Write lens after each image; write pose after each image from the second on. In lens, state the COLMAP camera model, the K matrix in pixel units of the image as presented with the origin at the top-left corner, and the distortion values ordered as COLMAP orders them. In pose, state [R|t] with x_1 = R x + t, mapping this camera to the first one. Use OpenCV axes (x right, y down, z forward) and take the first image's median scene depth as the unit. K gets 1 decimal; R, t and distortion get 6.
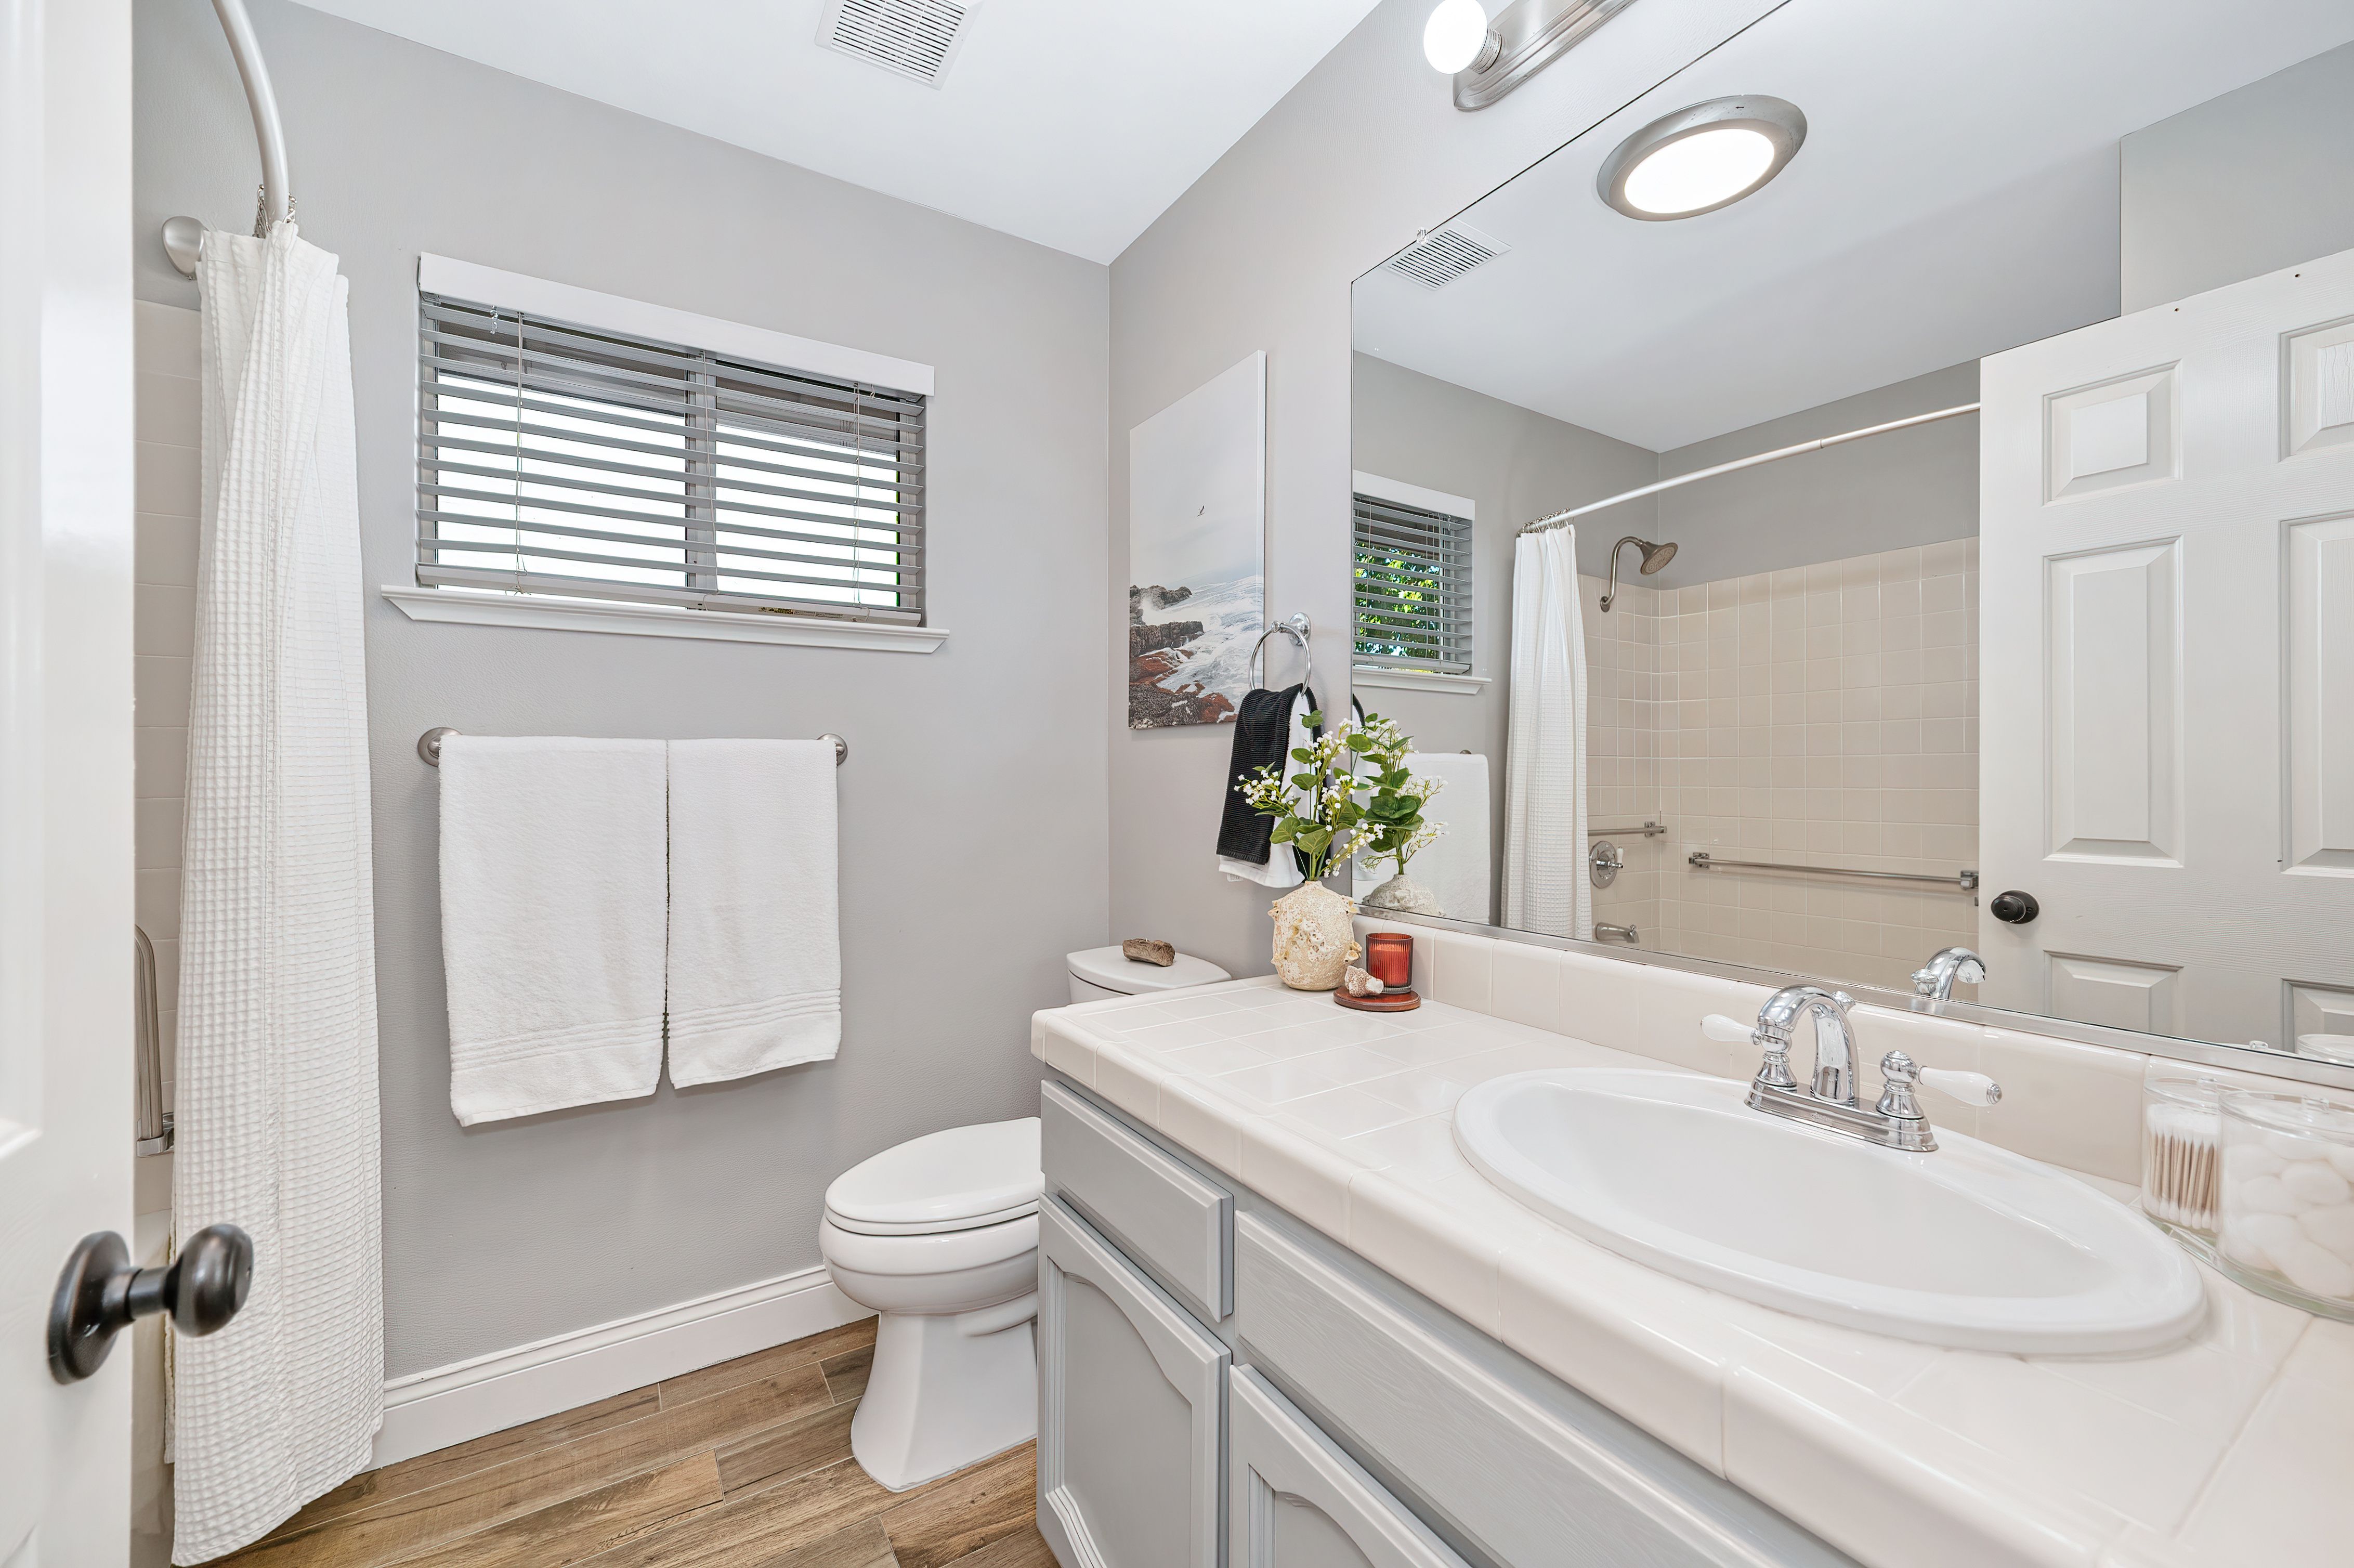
lens RADIAL K [[947.3, 0, 1181.2], [0, 947.3, 776.8], [0, 0, 1]] dist [0.002629, -0.000034]
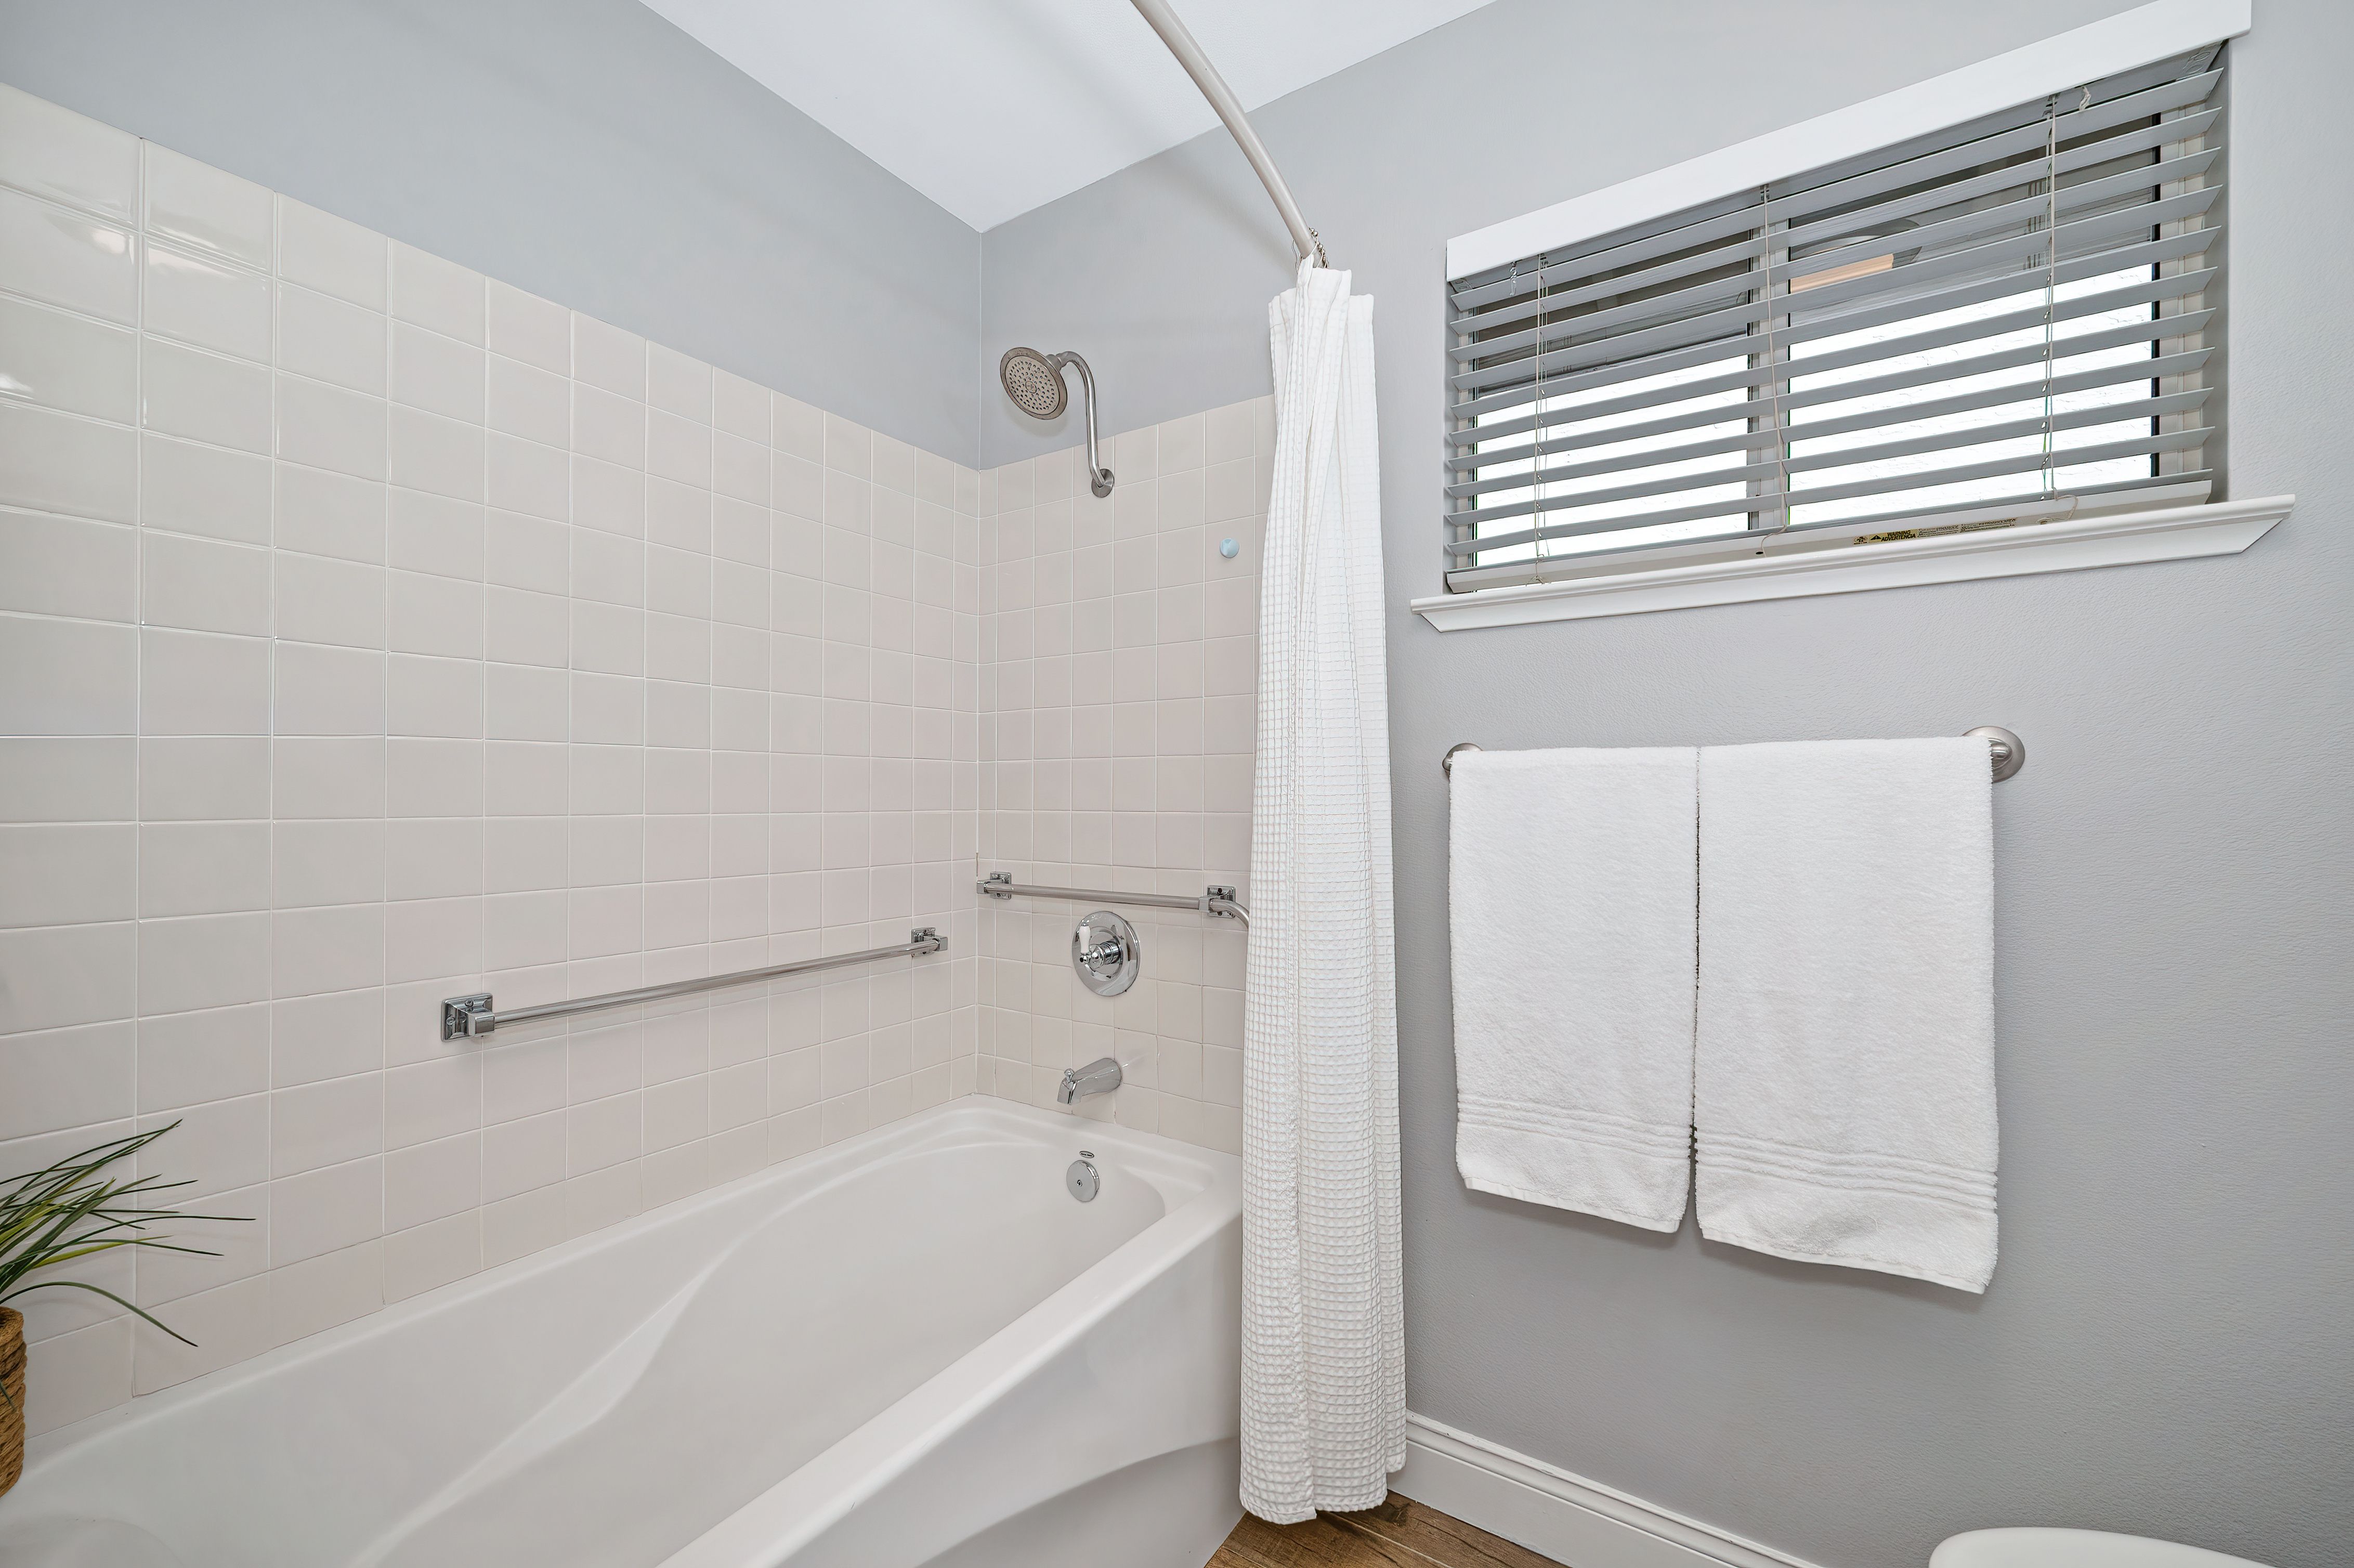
lens RADIAL K [[947.3, 0, 1198.7], [0, 947.3, 785.1], [0, 0, 1]] dist [0.002629, -0.000034]
pose [[0.406608, 0.002682, -0.913599, -0.037672], [0.001742, 0.999992, 0.003711, -0.013436], [0.913601, -0.003100, 0.406600, 0.361155]]
